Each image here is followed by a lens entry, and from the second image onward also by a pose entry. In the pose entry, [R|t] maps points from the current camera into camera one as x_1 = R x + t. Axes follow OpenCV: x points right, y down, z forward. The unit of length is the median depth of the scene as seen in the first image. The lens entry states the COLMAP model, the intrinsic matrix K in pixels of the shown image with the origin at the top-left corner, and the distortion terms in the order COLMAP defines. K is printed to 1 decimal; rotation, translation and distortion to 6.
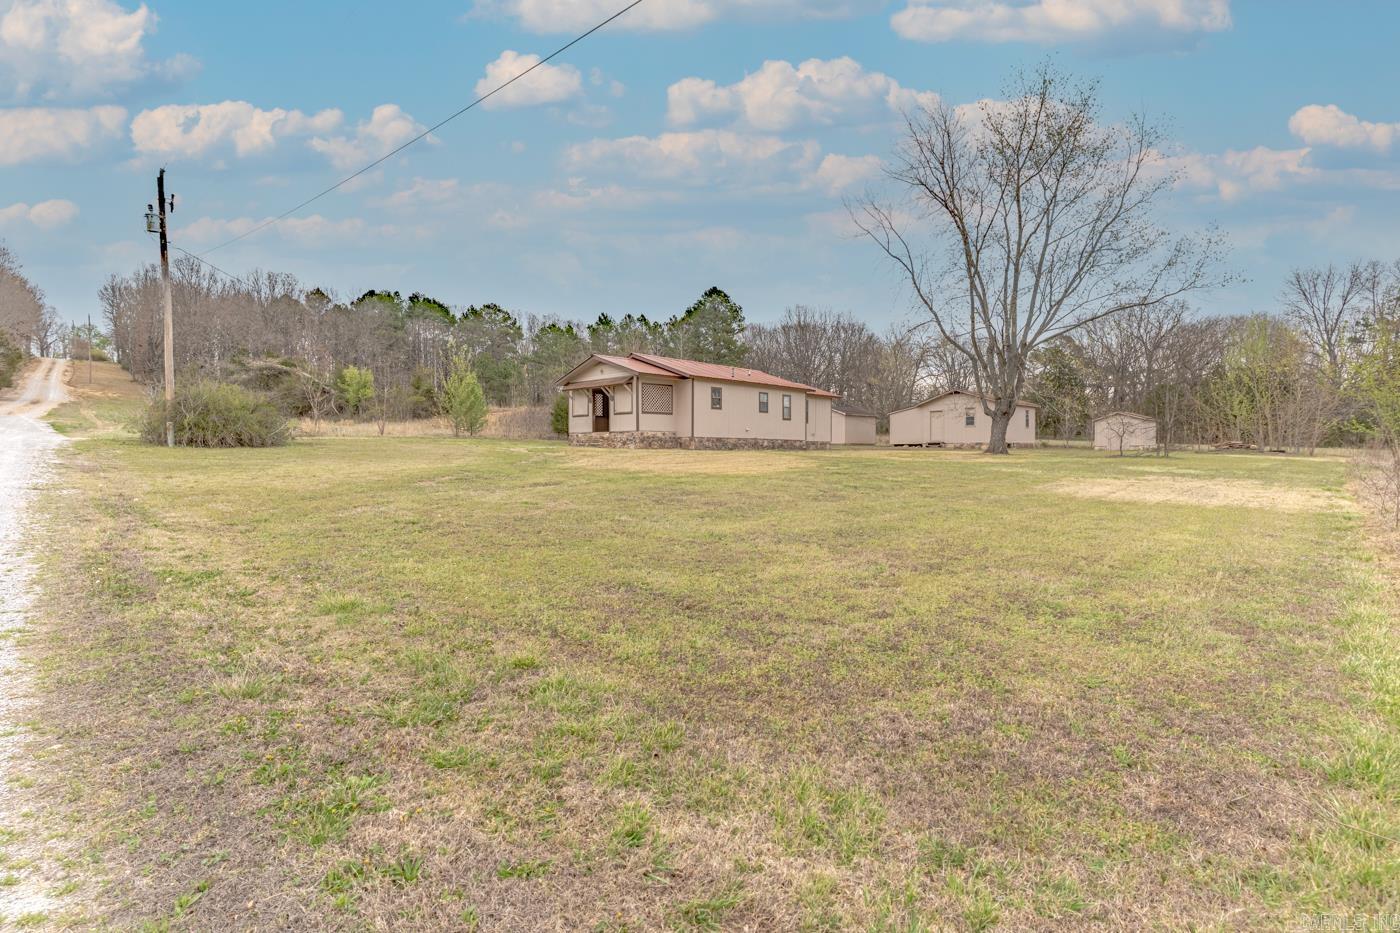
lens RADIAL K [[676.3, 0, 698.2], [0, 676.3, 463.5], [0, 0, 1]] dist [-0.001803, 0.001242]
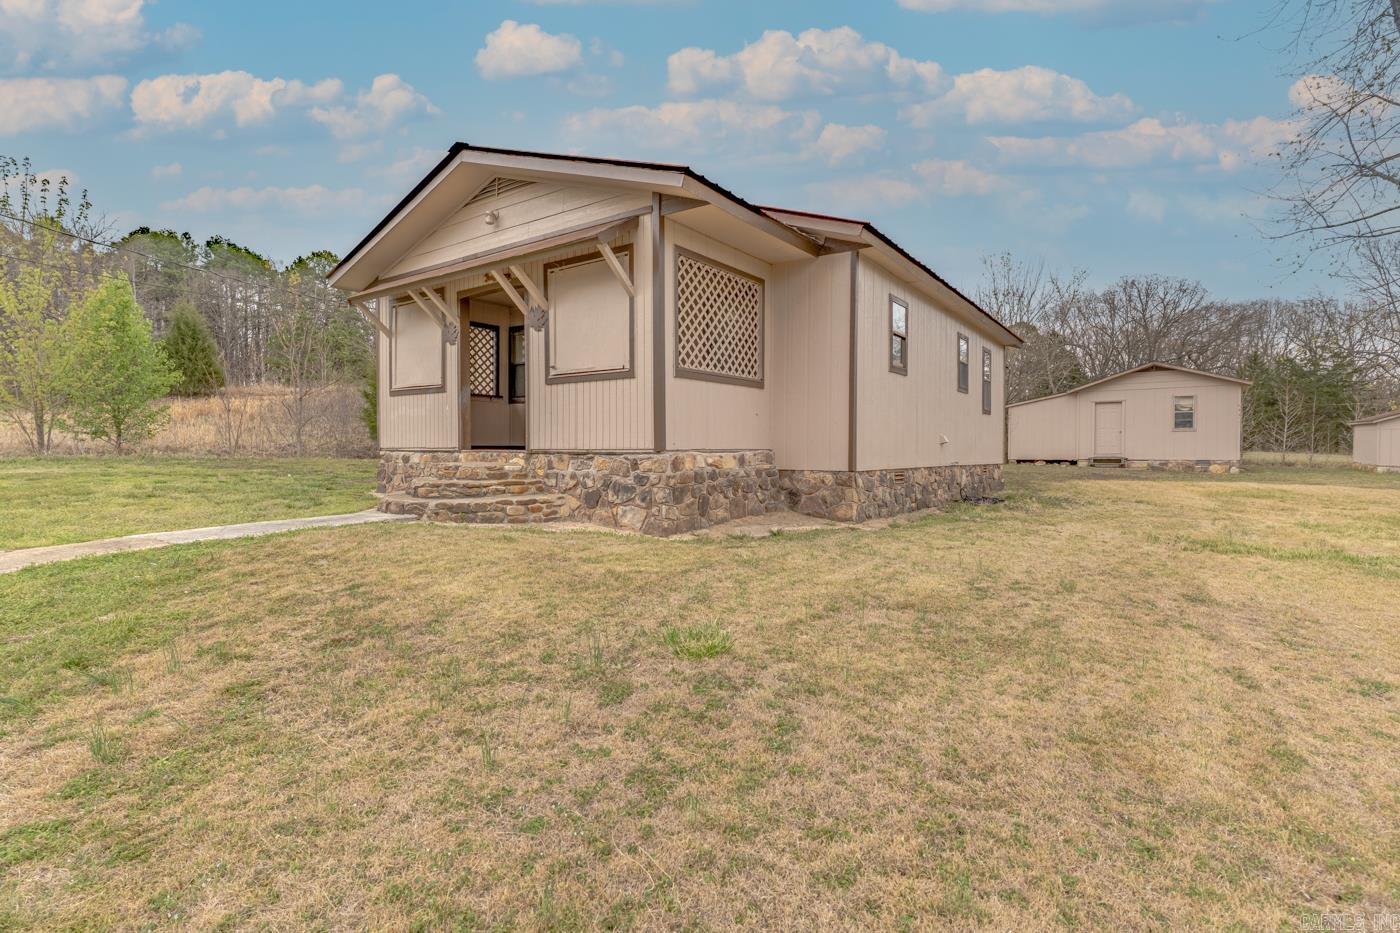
lens RADIAL K [[676.3, 0, 704.5], [0, 676.3, 454.6], [0, 0, 1]] dist [-0.001803, 0.001242]
pose [[0.984837, 0.000272, 0.173482, -0.107254], [0.001267, 0.999961, -0.008759, -0.042249], [-0.173477, 0.008846, 0.984798, 0.721684]]
